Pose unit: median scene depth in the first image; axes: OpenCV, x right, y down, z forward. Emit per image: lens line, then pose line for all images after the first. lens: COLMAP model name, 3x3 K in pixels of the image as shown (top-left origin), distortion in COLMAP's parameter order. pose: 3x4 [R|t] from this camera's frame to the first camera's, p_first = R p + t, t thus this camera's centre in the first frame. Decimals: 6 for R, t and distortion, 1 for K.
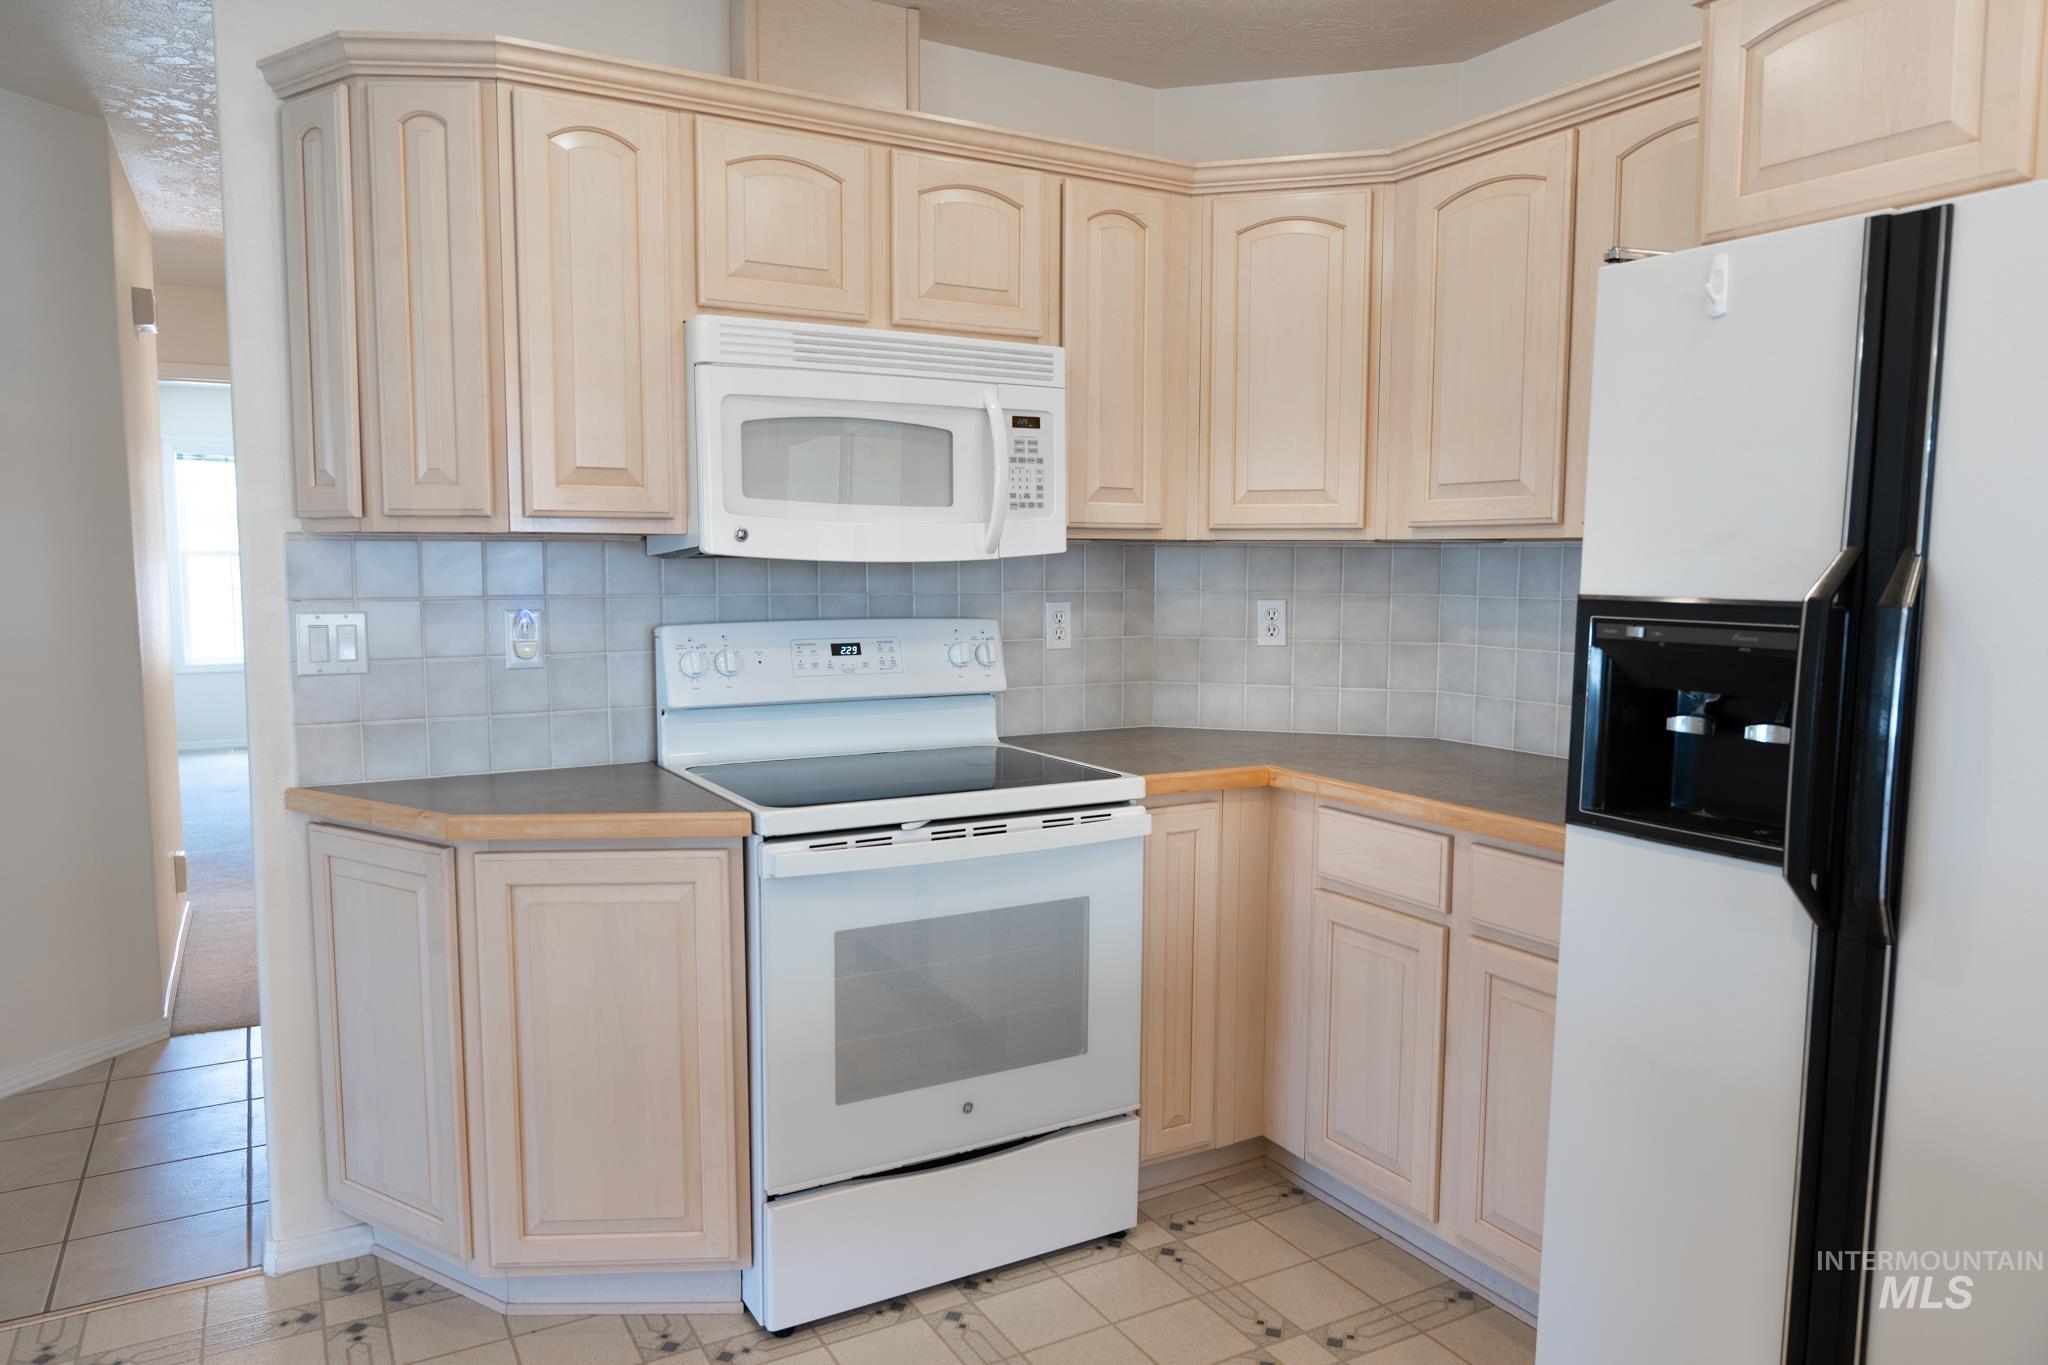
lens RADIAL K [[1357.2, 0, 1027.2], [0, 1357.2, 687.8], [0, 0, 1]] dist [-0.012514, 0.003094]
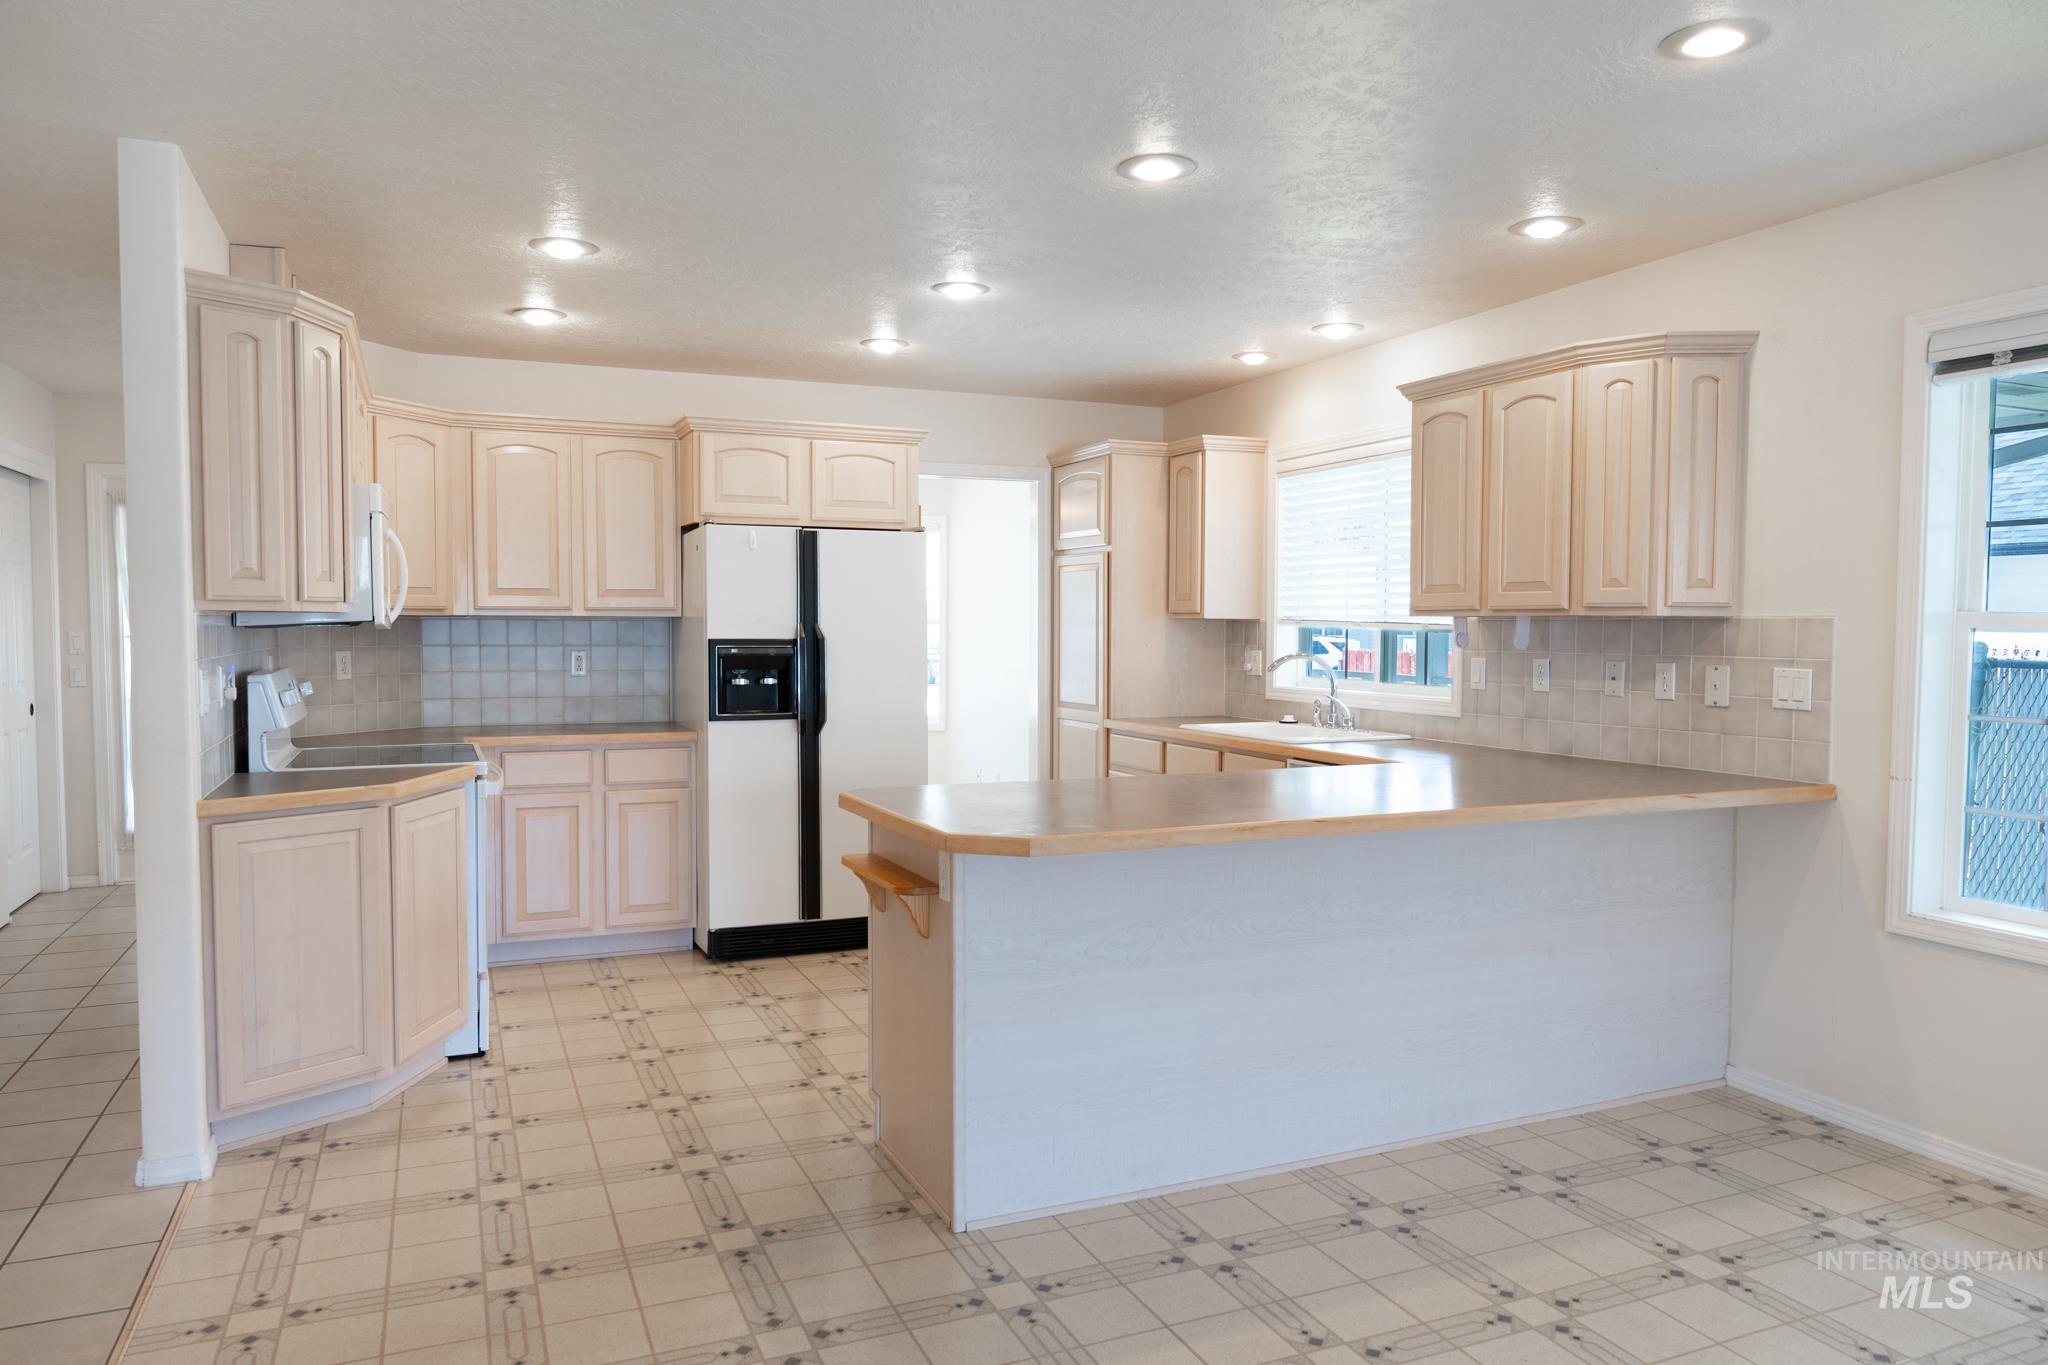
lens RADIAL K [[1357.2, 0, 1027.2], [0, 1357.2, 687.8], [0, 0, 1]] dist [-0.012514, 0.003094]
pose [[0.106503, -0.052475, 0.992927, -2.360260], [0.093228, 0.994734, 0.042571, -0.026232], [-0.989932, 0.088034, 0.110835, 0.037424]]
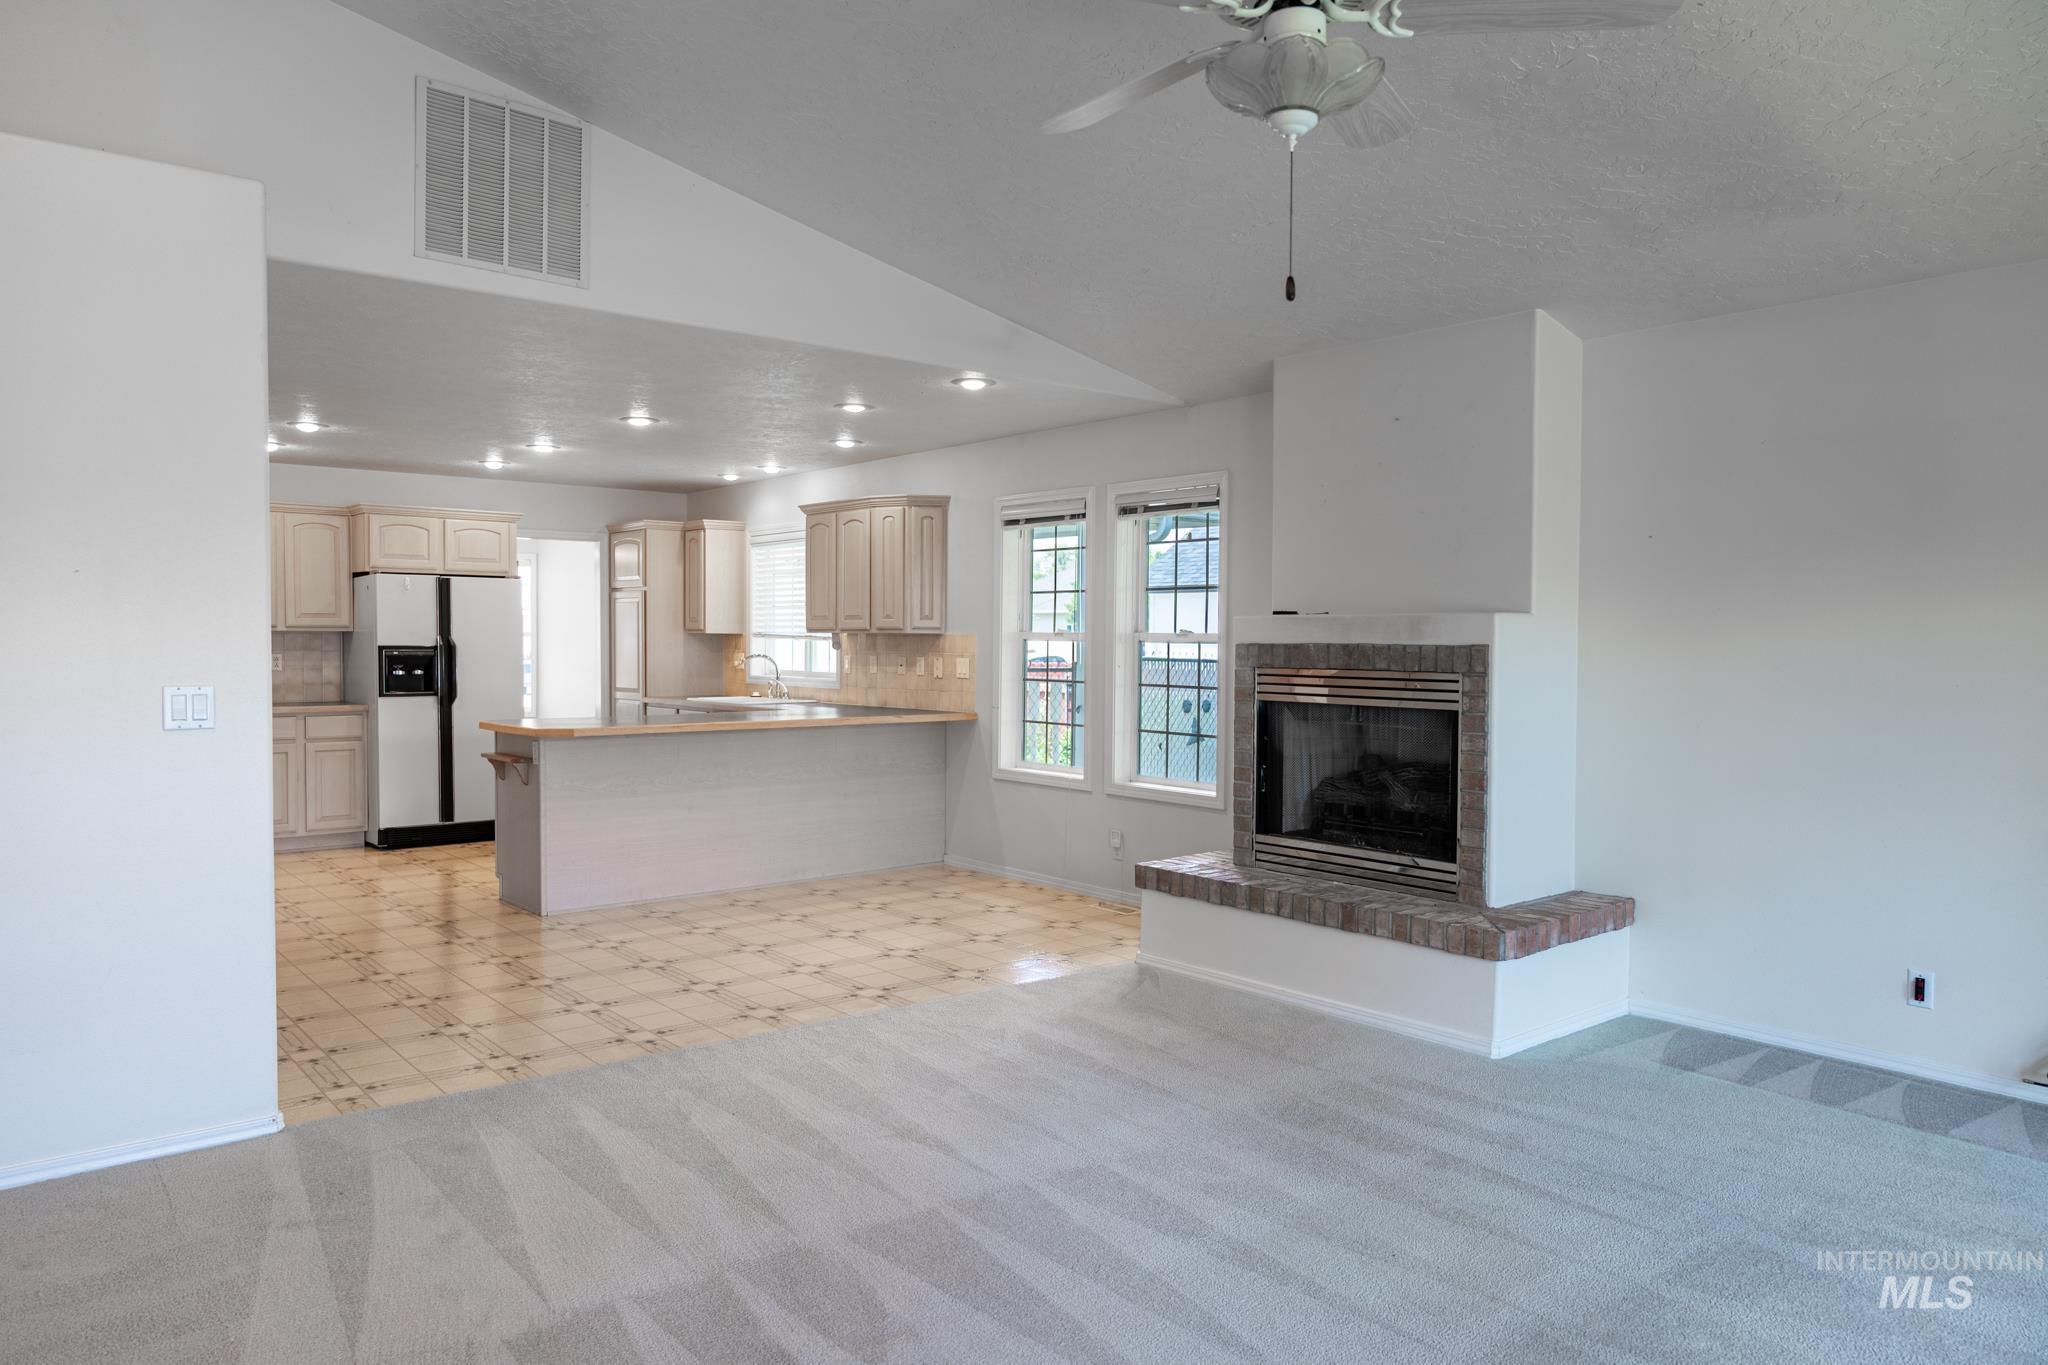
lens RADIAL K [[1357.2, 0, 1027.2], [0, 1357.2, 687.8], [0, 0, 1]] dist [-0.012514, 0.003094]
pose [[-0.179002, -0.043476, 0.982888, -4.456055], [0.088306, 0.994281, 0.060062, -0.008771], [-0.979878, 0.097546, -0.174139, -0.321228]]
